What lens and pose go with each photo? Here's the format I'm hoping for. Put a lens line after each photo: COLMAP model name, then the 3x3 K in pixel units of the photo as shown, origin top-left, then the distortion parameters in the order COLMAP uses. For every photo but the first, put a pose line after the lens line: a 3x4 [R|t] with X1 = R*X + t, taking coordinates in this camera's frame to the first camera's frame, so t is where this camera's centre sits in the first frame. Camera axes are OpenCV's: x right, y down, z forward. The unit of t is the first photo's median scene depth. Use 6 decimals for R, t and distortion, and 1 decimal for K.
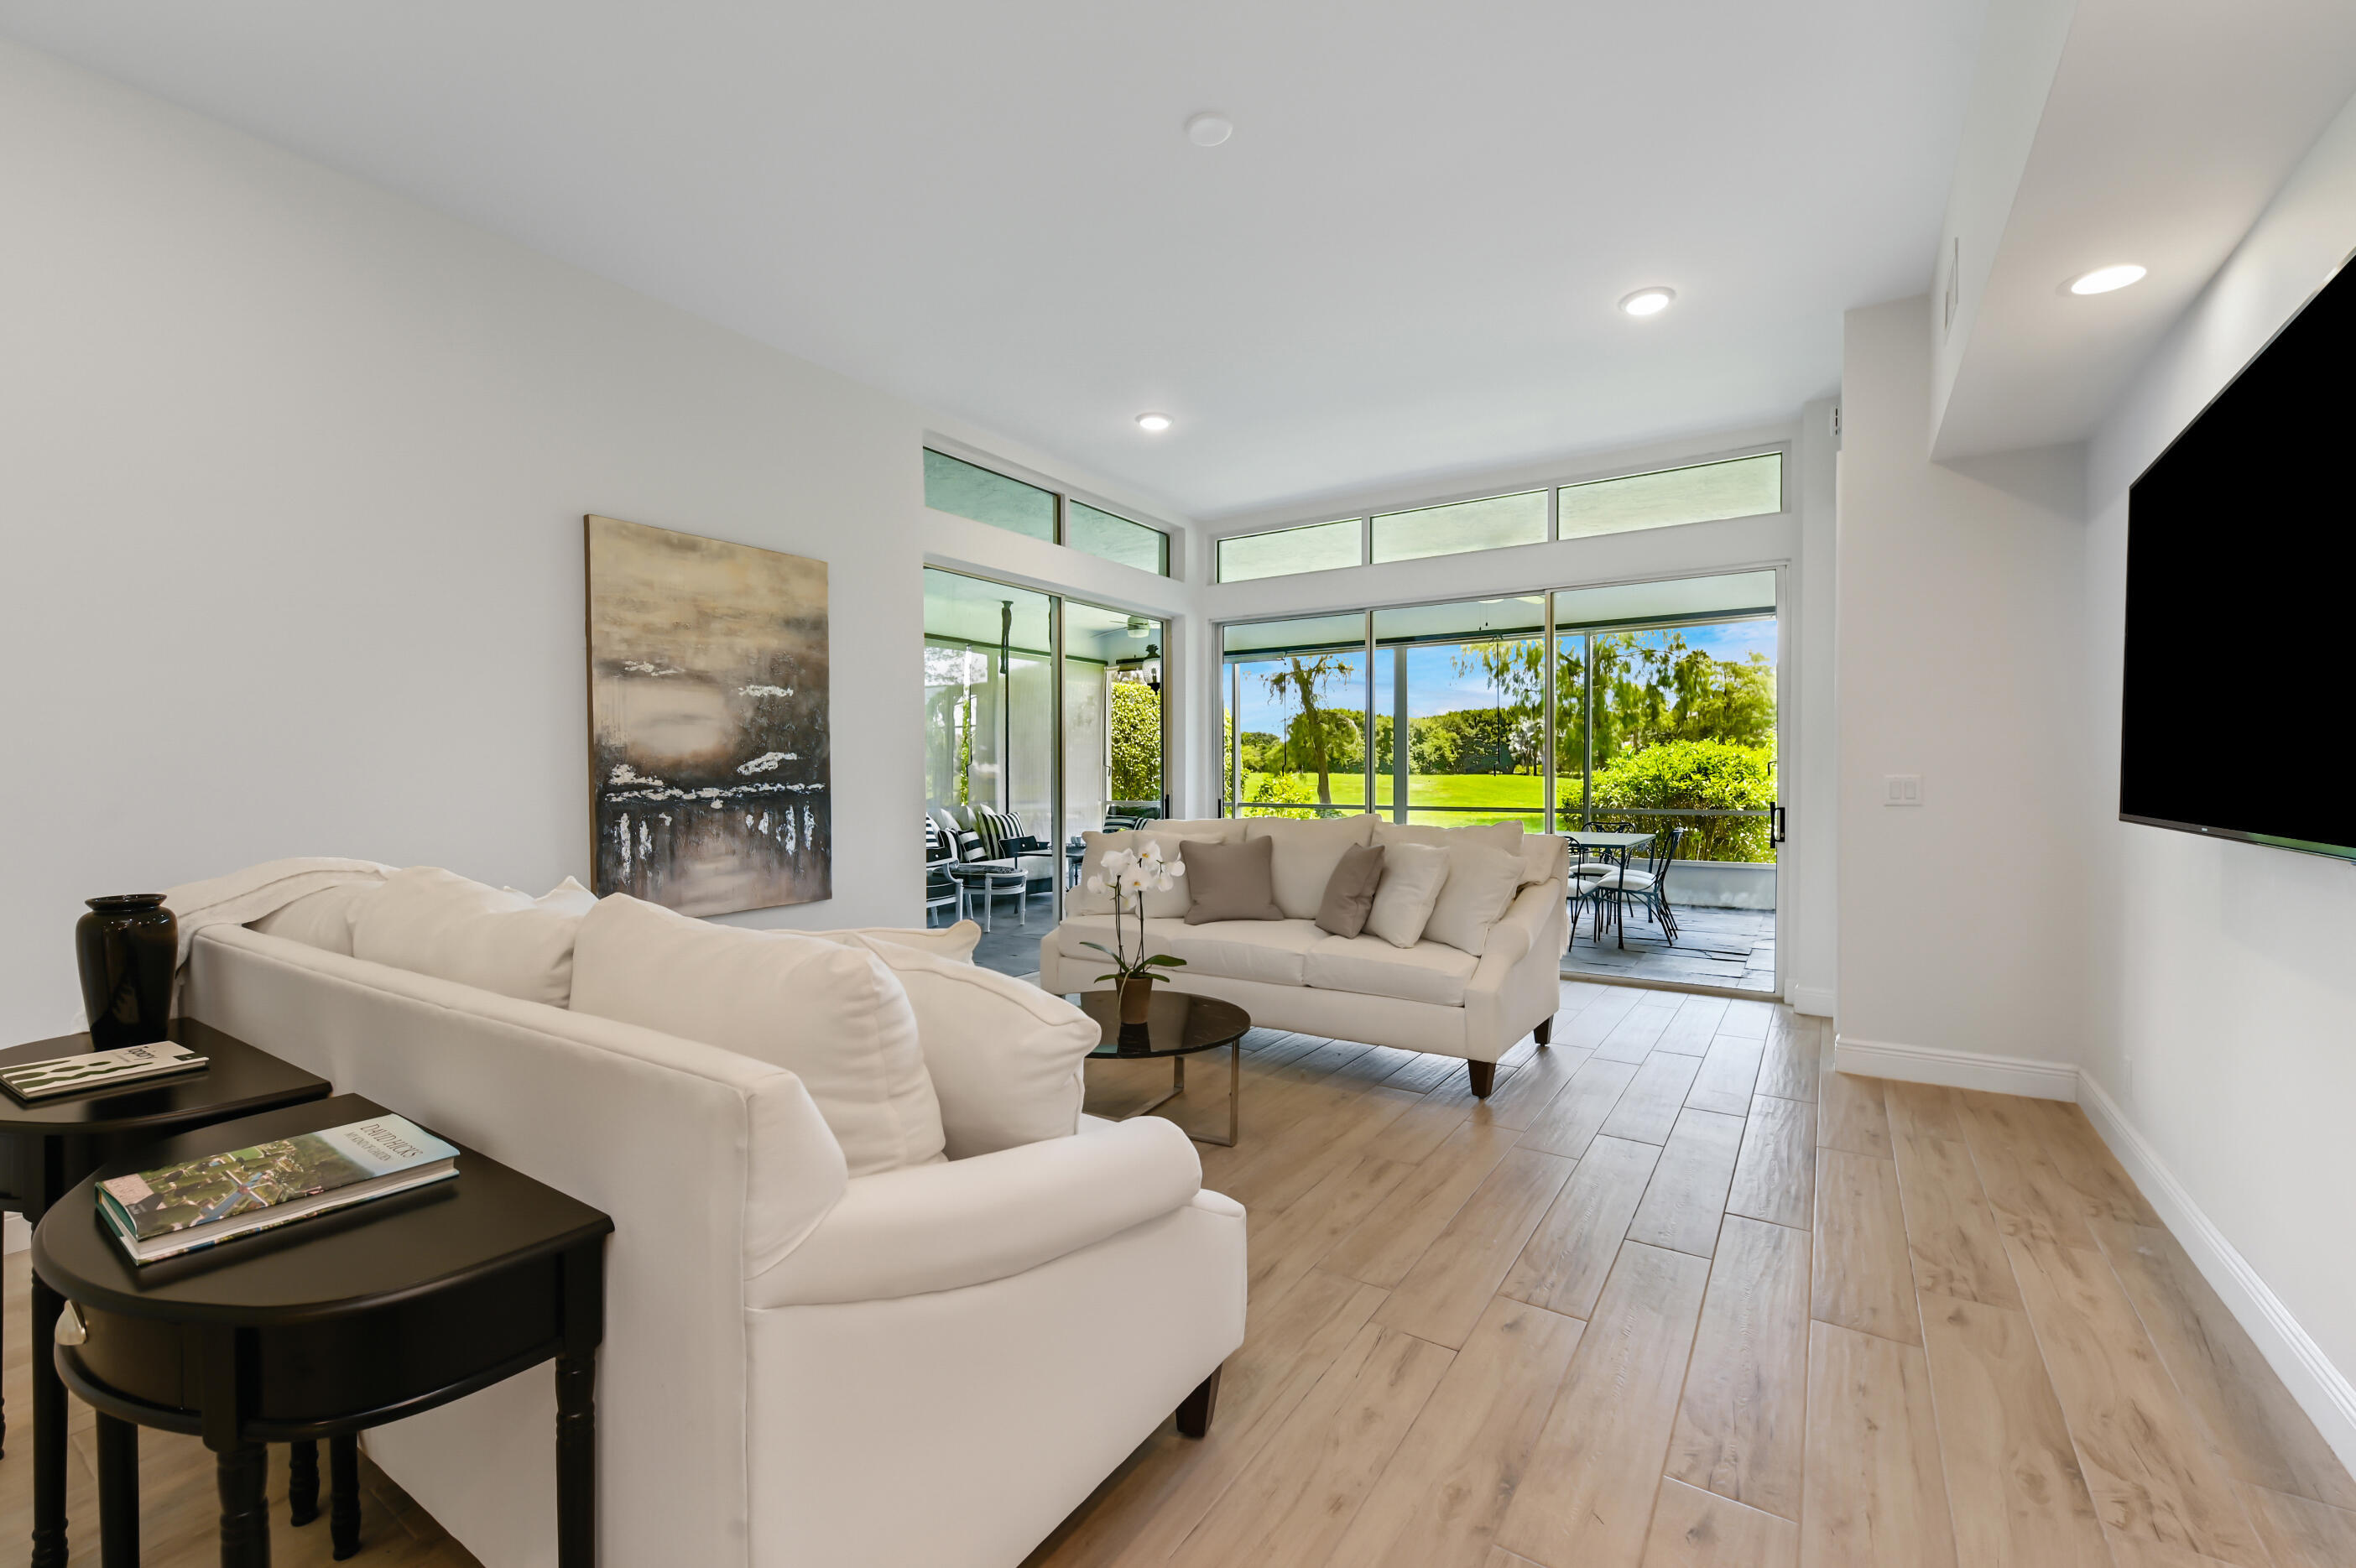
lens RADIAL K [[985.1, 0, 1181.6], [0, 985.1, 795.2], [0, 0, 1]] dist [0.001005, 0.000066]
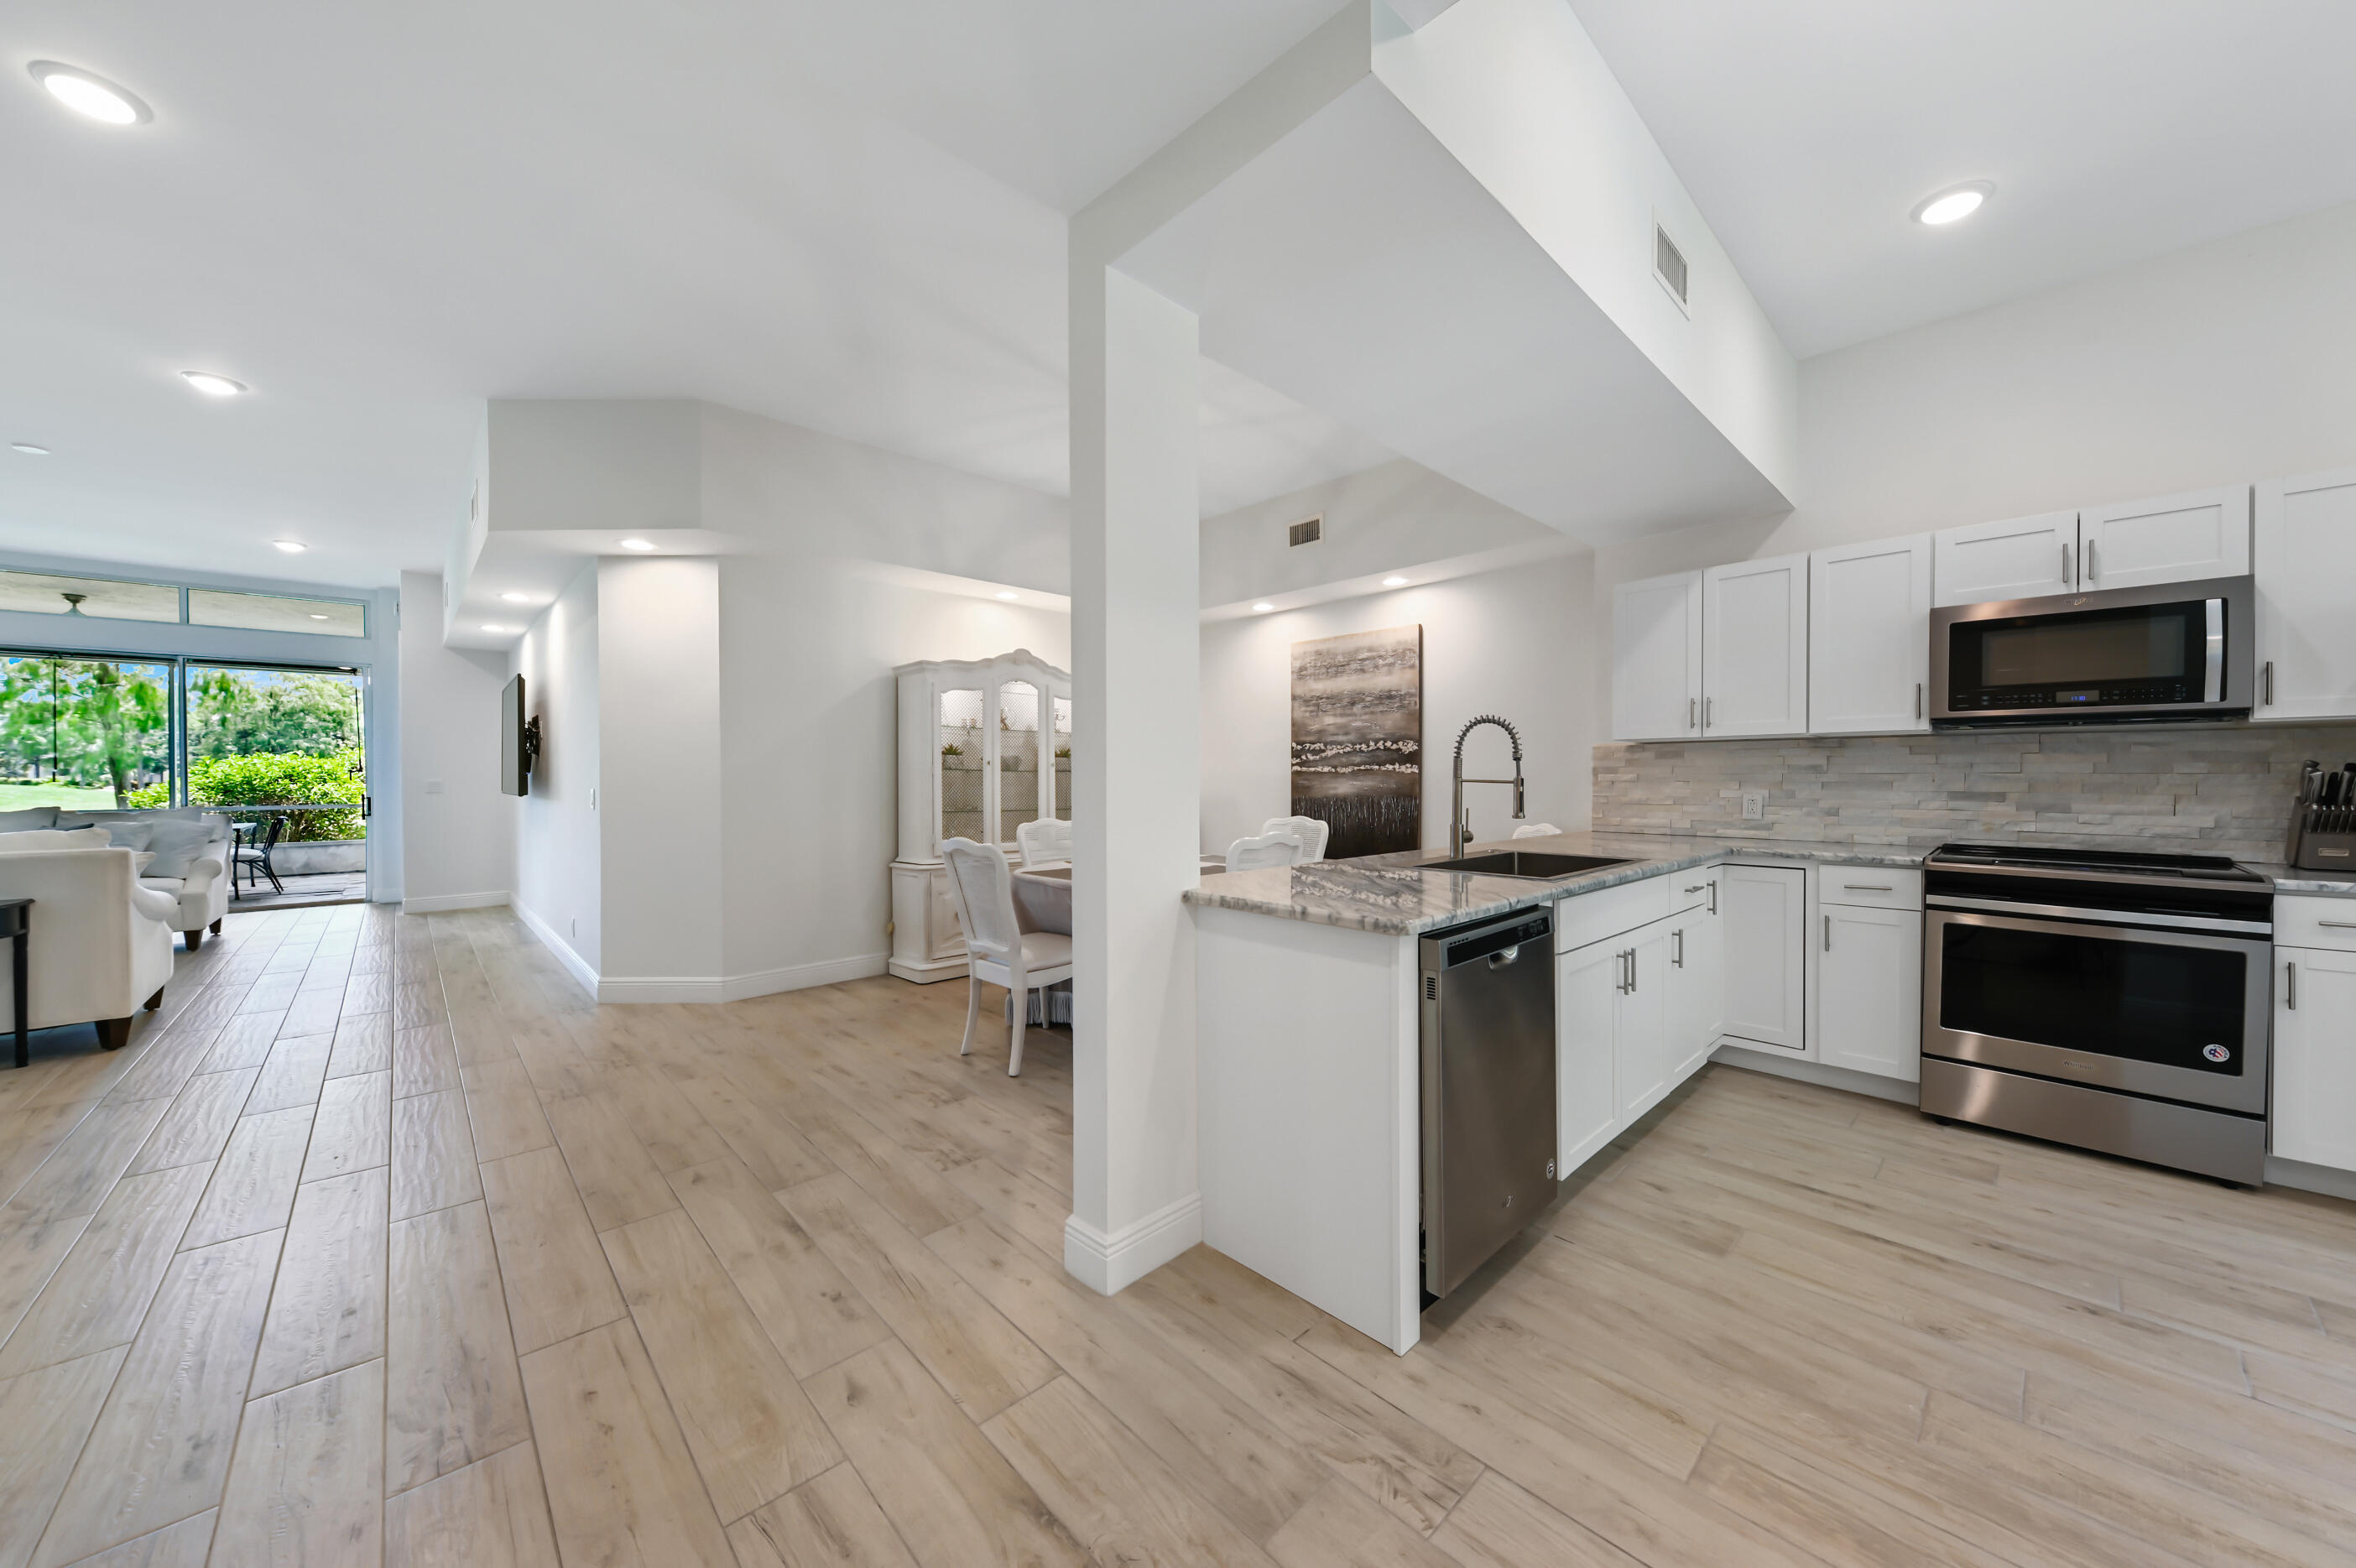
lens RADIAL K [[821.5, 0, 1183.8], [0, 821.5, 785.8], [0, 0, 1]] dist [0.012905, -0.007602]
pose [[0.225128, -0.009600, 0.974282, -0.231977], [0.022043, 0.999746, 0.004758, 0.006874], [-0.974080, 0.020405, 0.225282, -0.350511]]
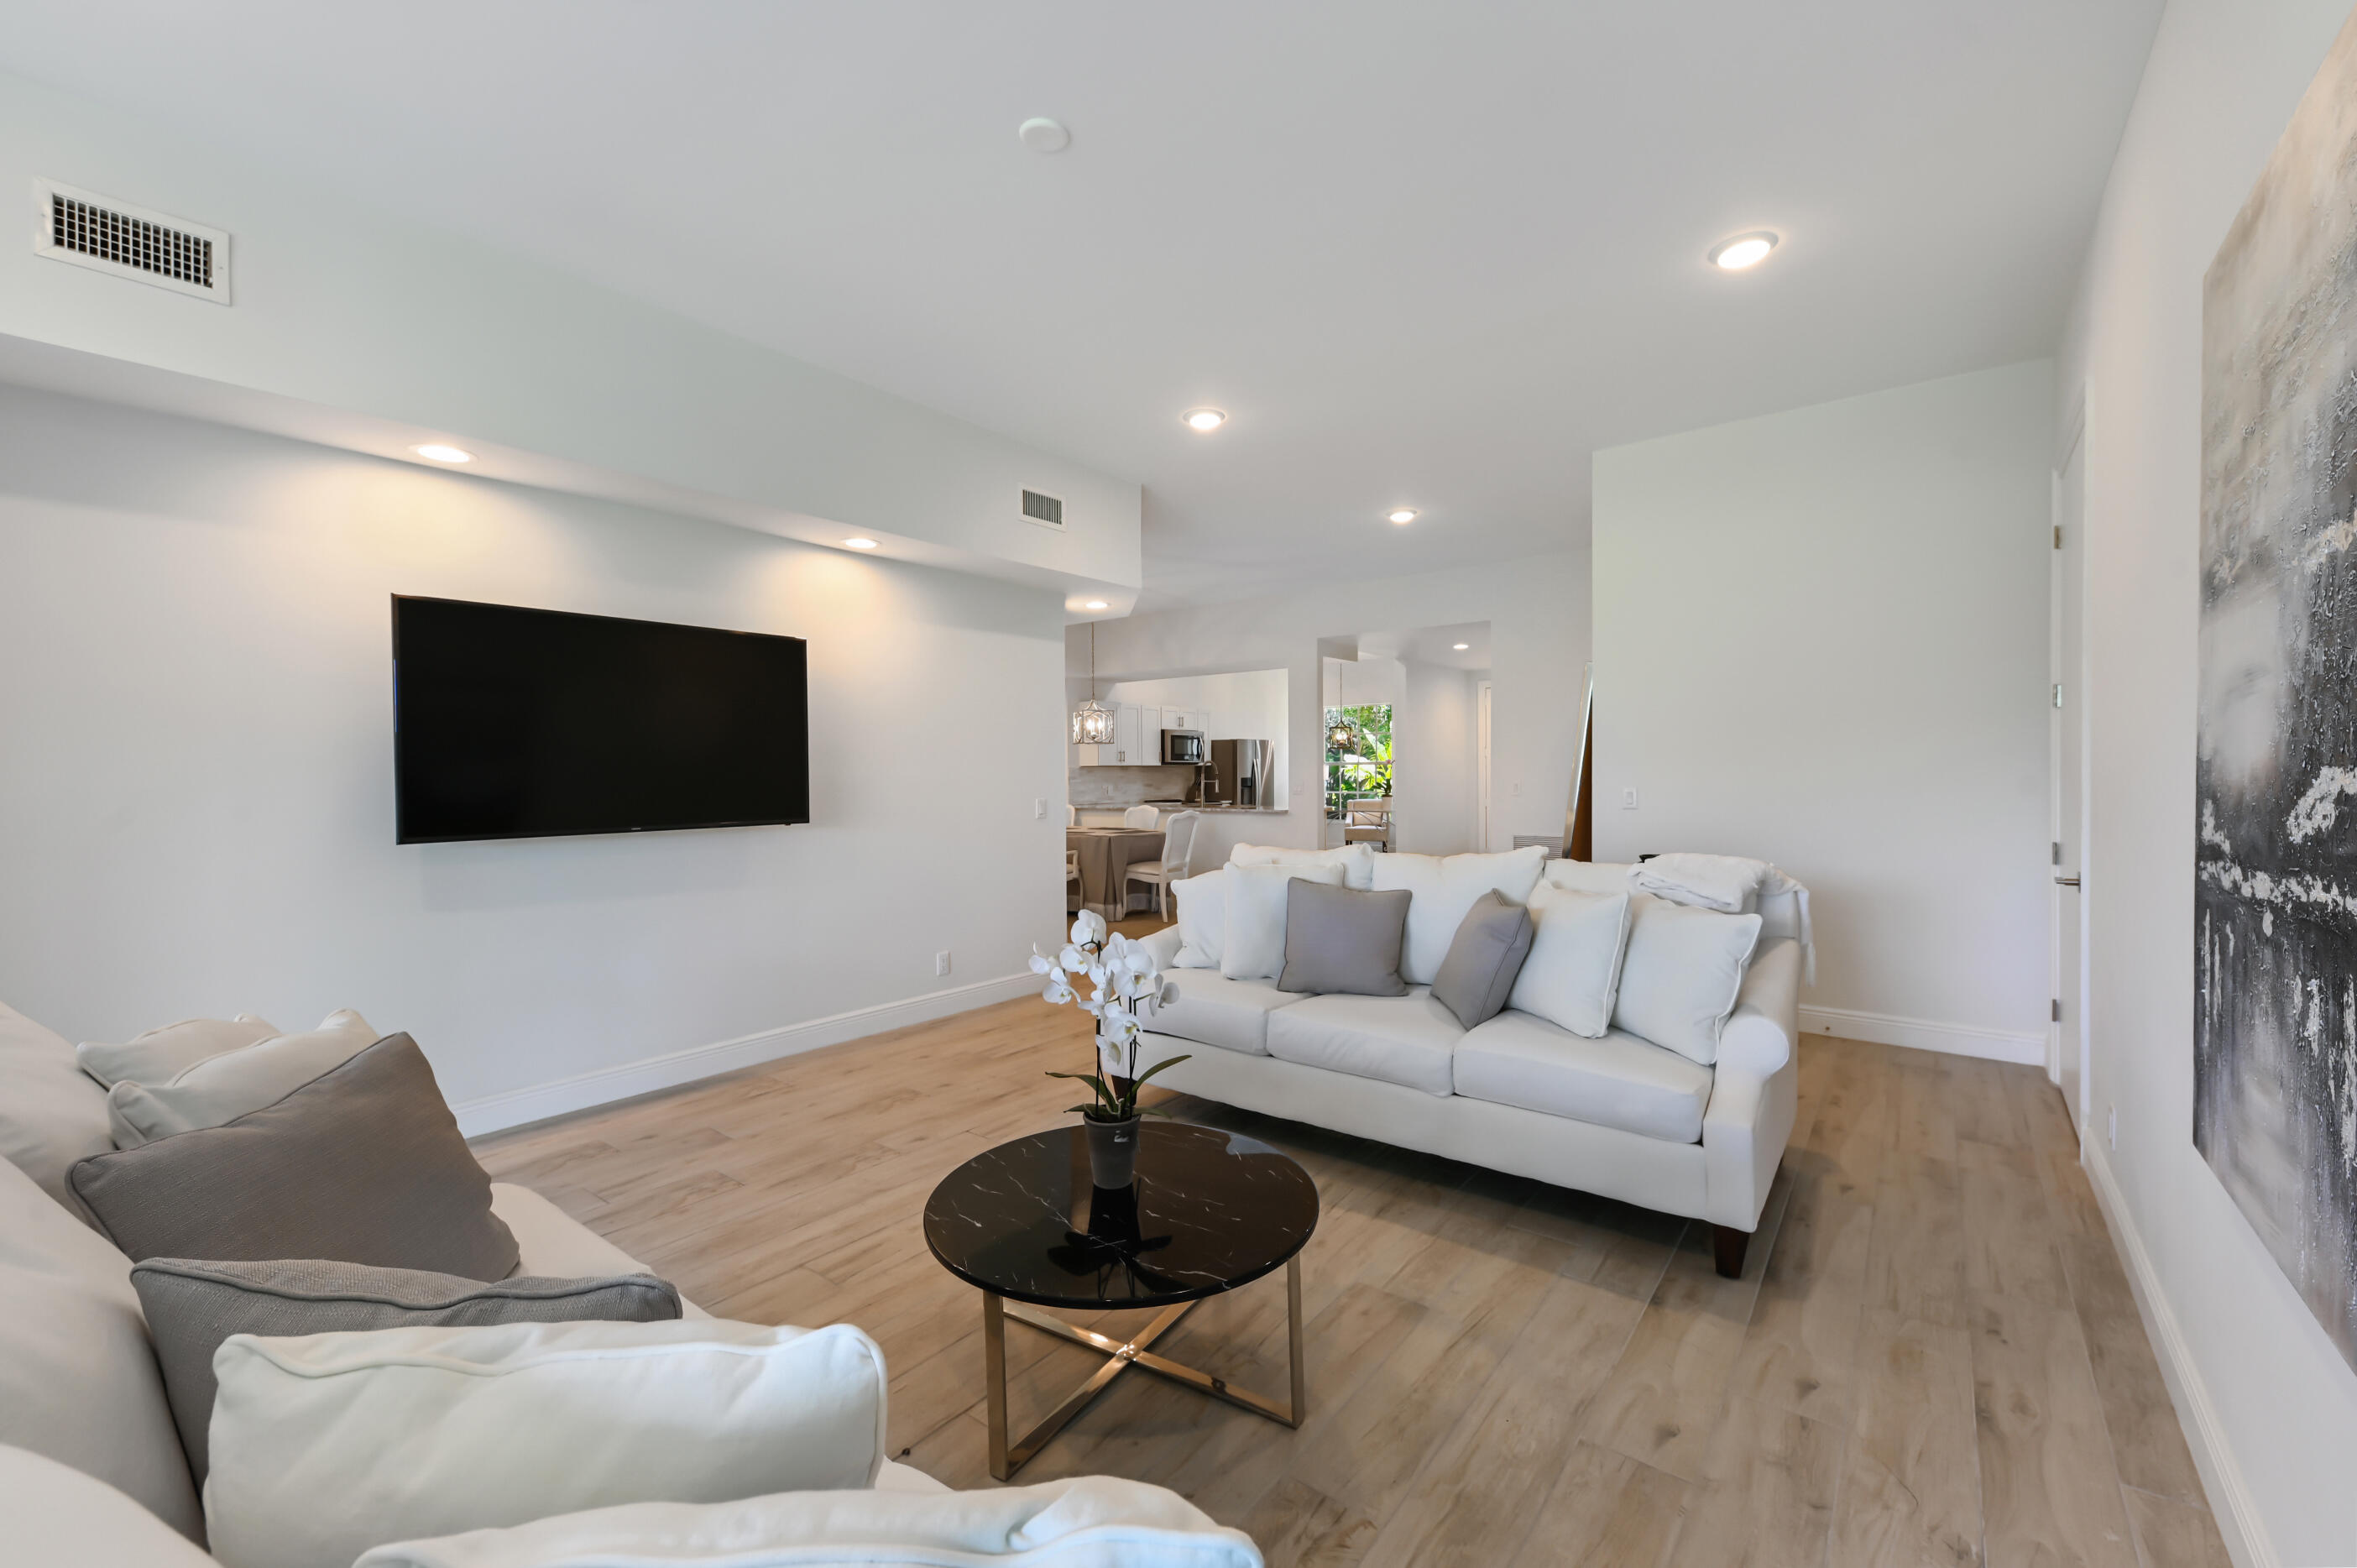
lens RADIAL K [[944.7, 0, 1176.7], [0, 944.7, 747.2], [0, 0, 1]] dist [0.013630, 0.000014]
pose [[-0.995860, 0.013740, 0.089855, -0.039820], [0.013202, 0.999891, -0.006579, -0.015682], [-0.089936, -0.005366, -0.995933, 0.429459]]
